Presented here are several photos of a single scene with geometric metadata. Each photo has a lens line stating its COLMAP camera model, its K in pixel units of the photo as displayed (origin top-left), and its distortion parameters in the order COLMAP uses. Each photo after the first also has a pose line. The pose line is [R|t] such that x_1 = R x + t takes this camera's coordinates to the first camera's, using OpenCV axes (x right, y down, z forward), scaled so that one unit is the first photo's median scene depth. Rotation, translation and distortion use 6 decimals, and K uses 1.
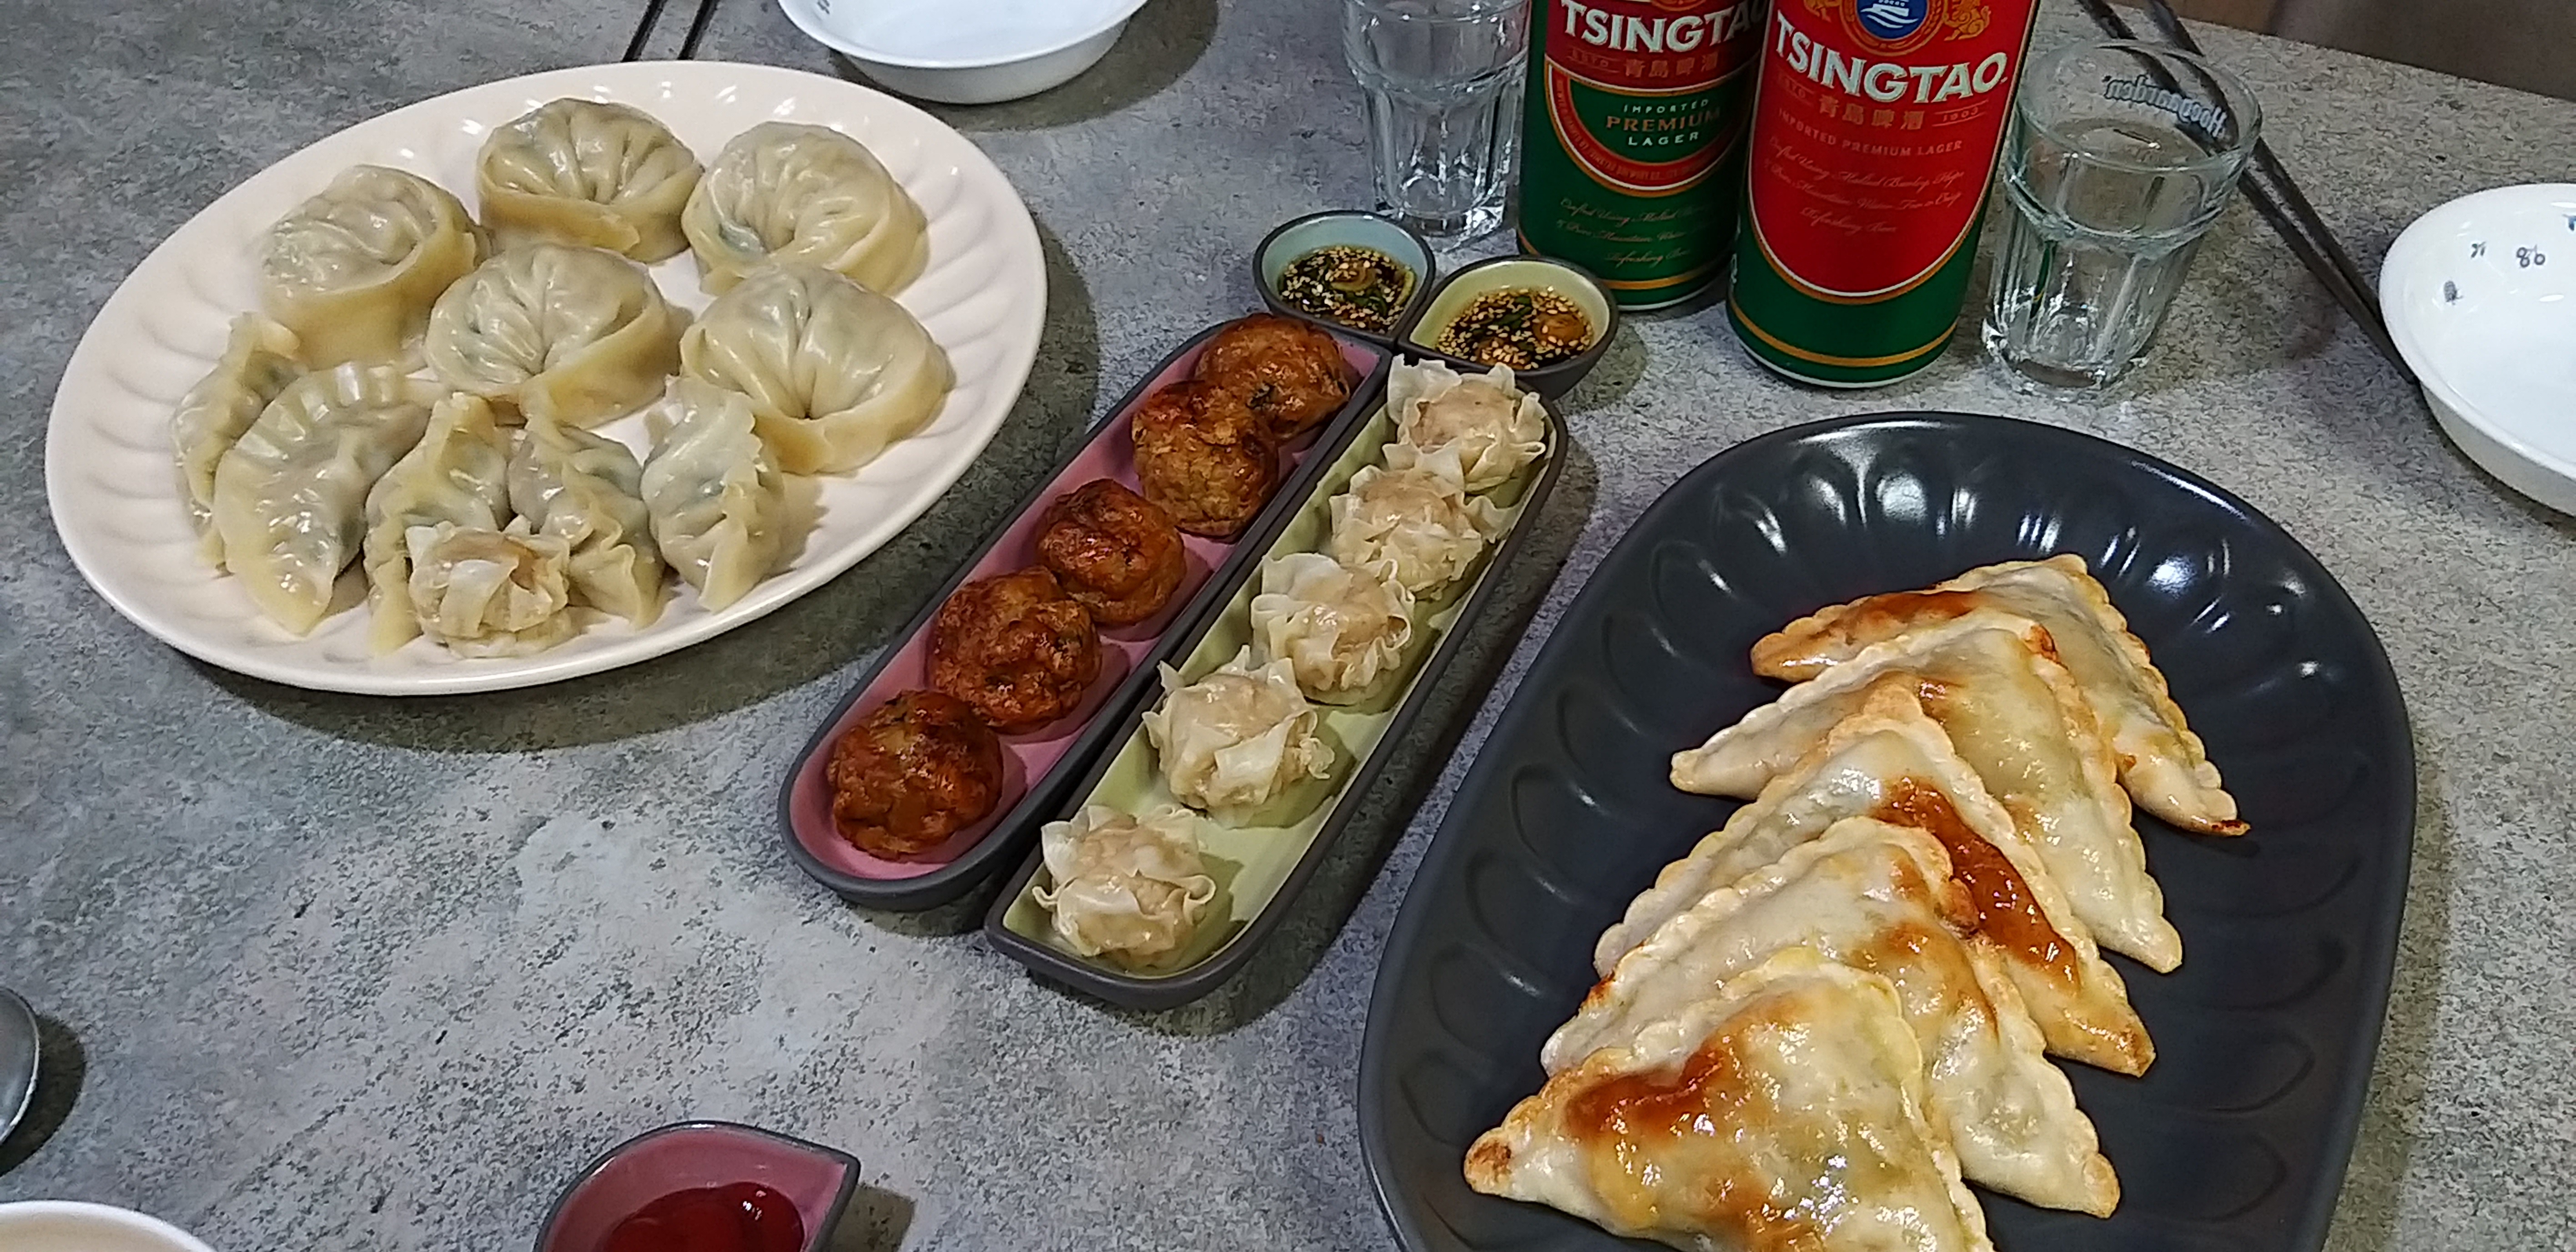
lens RADIAL K [[2068.9, 0, 1288.0], [0, 2068.9, 626.0], [0, 0, 1]] dist [0.092746, -0.179174]
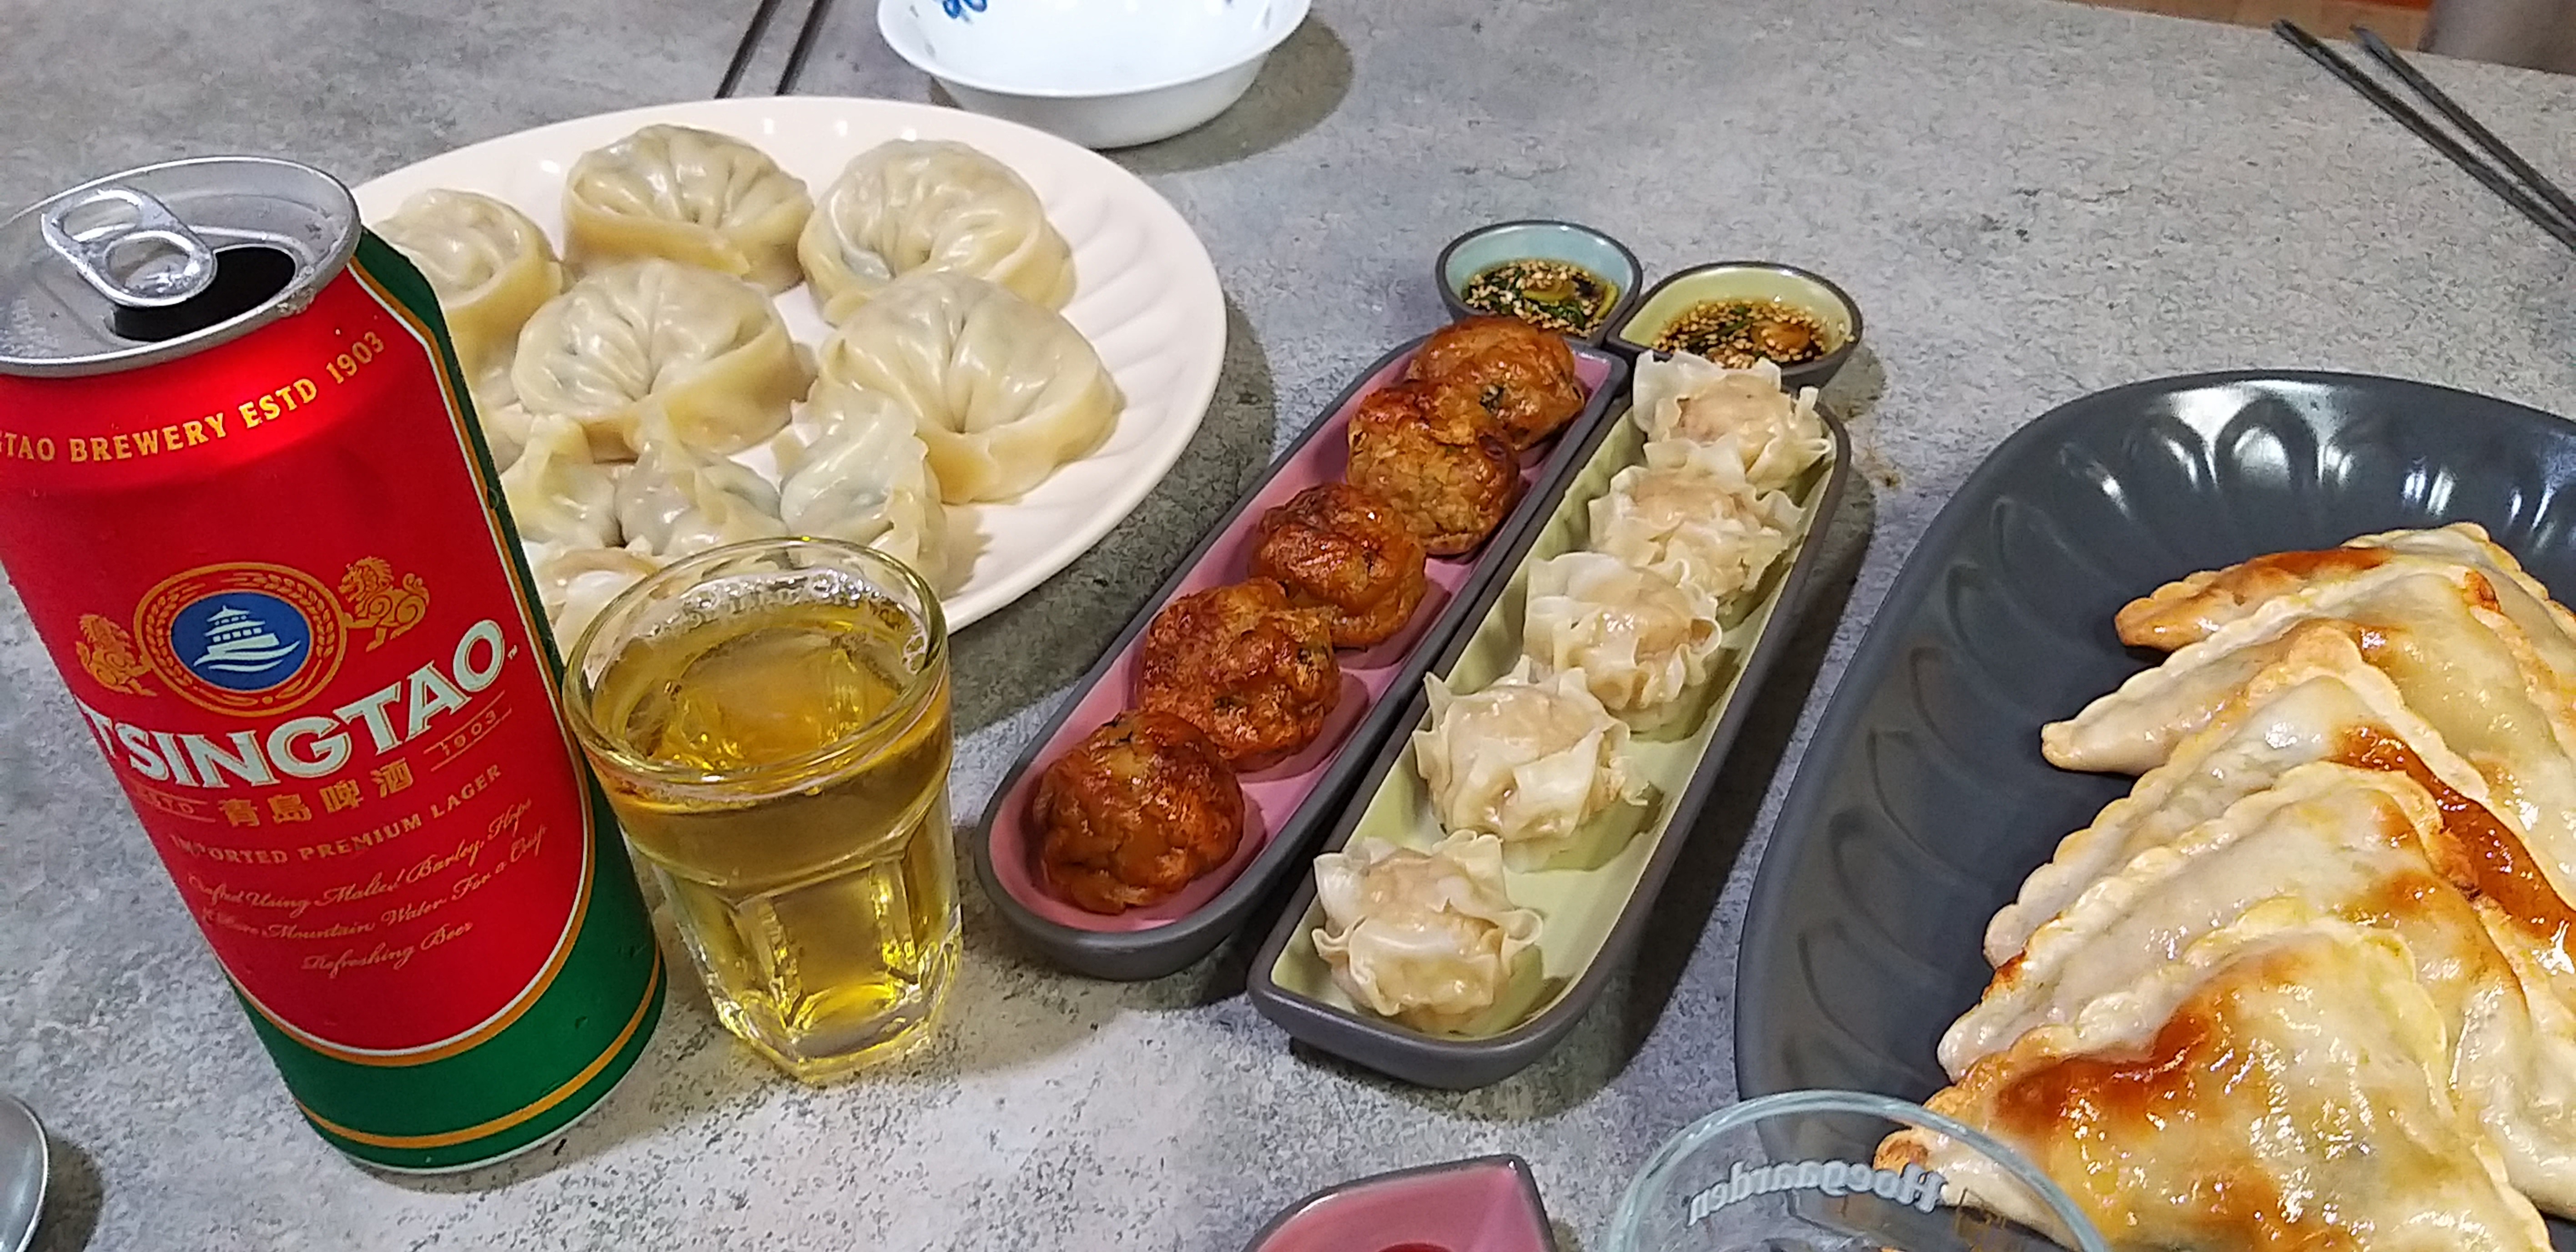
lens RADIAL K [[2072.8, 0, 1288.0], [0, 2072.8, 626.0], [0, 0, 1]] dist [0.121364, -0.225246]
pose [[0.999623, -0.019343, 0.019472, -0.125622], [0.021441, 0.993248, -0.114009, 0.086684], [-0.017135, 0.114383, 0.993289, 0.163198]]
